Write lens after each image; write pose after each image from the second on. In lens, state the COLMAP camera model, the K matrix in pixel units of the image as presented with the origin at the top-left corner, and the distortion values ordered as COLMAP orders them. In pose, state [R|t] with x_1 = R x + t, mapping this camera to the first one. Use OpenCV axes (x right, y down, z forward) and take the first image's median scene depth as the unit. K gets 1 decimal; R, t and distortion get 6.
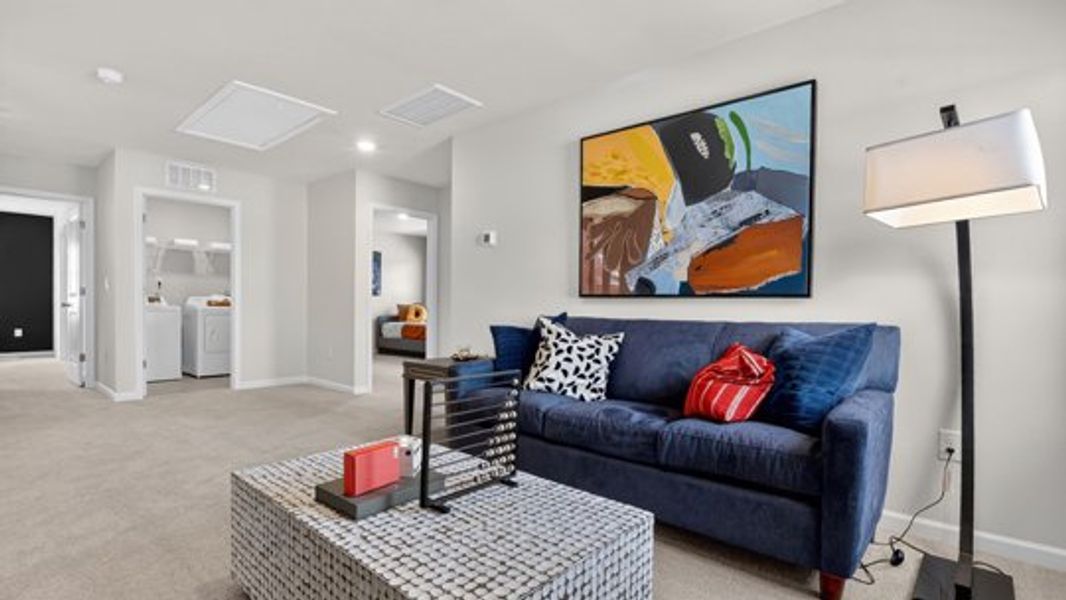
lens RADIAL K [[495.7, 0, 534.9], [0, 495.7, 297.4], [0, 0, 1]] dist [-0.014211, 0.002948]
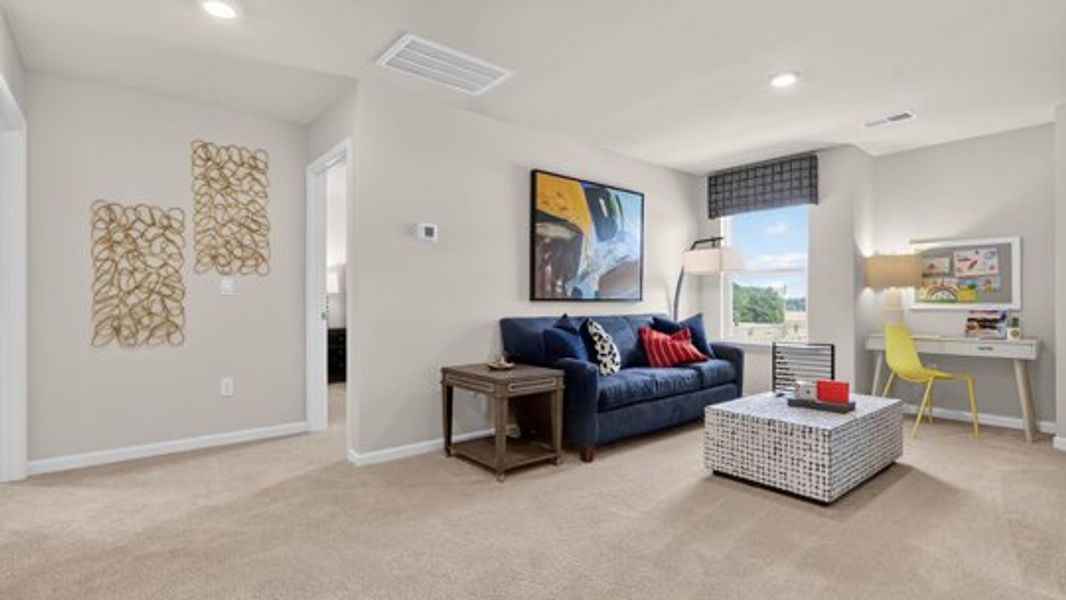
lens RADIAL K [[495.7, 0, 533.0], [0, 495.7, 296.7], [0, 0, 1]] dist [-0.014211, 0.002948]
pose [[0.154264, 0.016160, 0.987898, -1.194920], [0.005603, 0.999836, -0.017230, 0.011143], [-0.988014, 0.008193, 0.154148, 0.895199]]
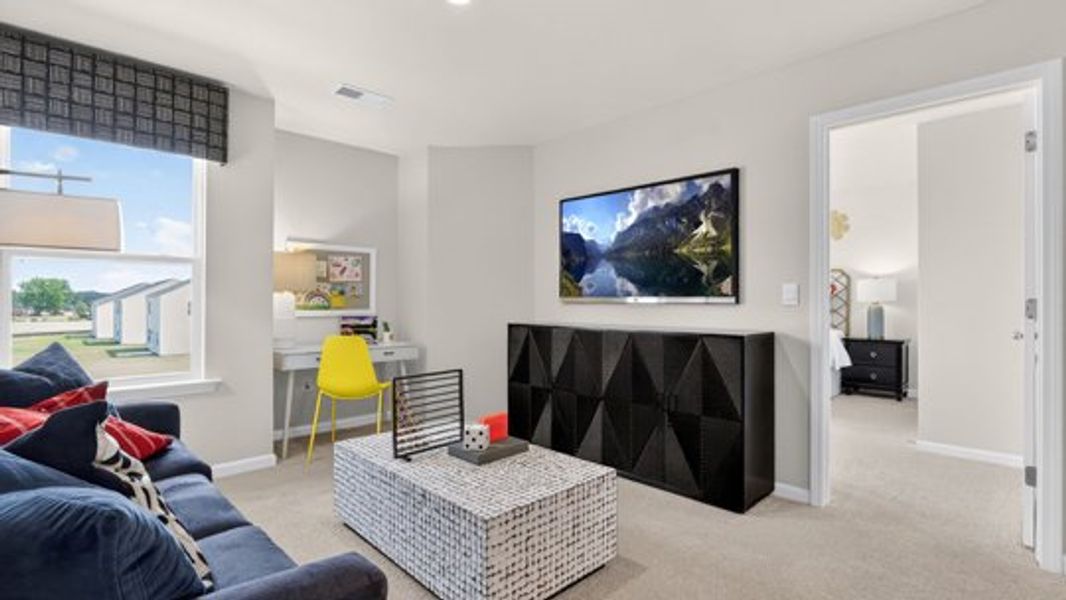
lens RADIAL K [[495.7, 0, 532.6], [0, 495.7, 295.1], [0, 0, 1]] dist [-0.014211, 0.002948]
pose [[-0.997059, 0.004685, 0.076497, -0.263139], [0.004331, 0.999979, -0.004785, -0.019051], [-0.076518, -0.004439, -0.997058, 1.225909]]
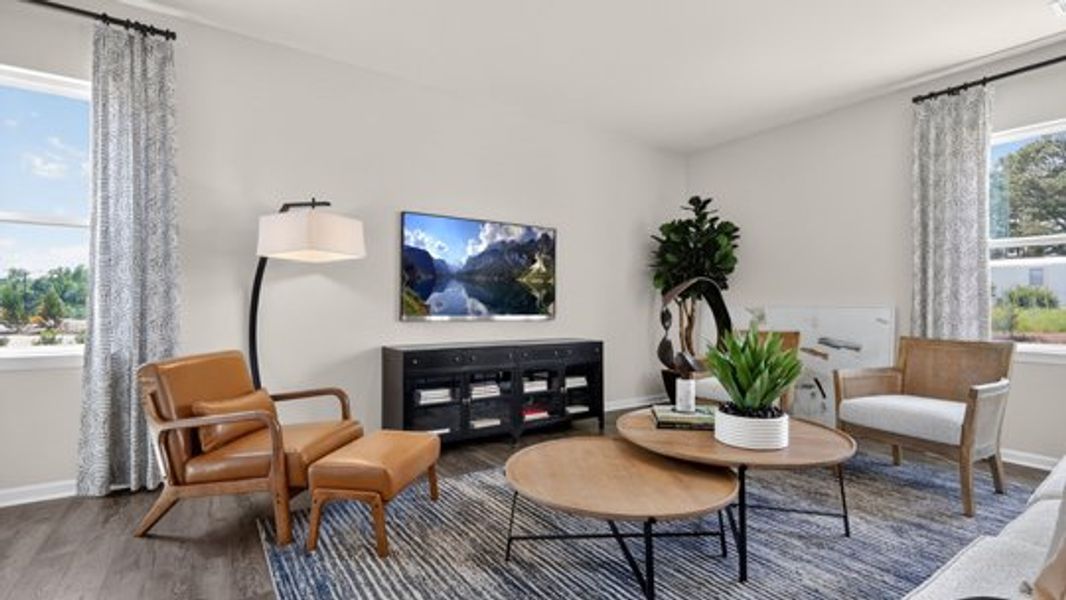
lens RADIAL K [[495.7, 0, 527.6], [0, 495.7, 300.1], [0, 0, 1]] dist [-0.014211, 0.002948]
pose [[-0.308254, -0.013334, -0.951211, 0.795808], [-0.012136, 0.999876, -0.010083, -0.048239], [0.951227, 0.008436, -0.308377, 0.582244]]
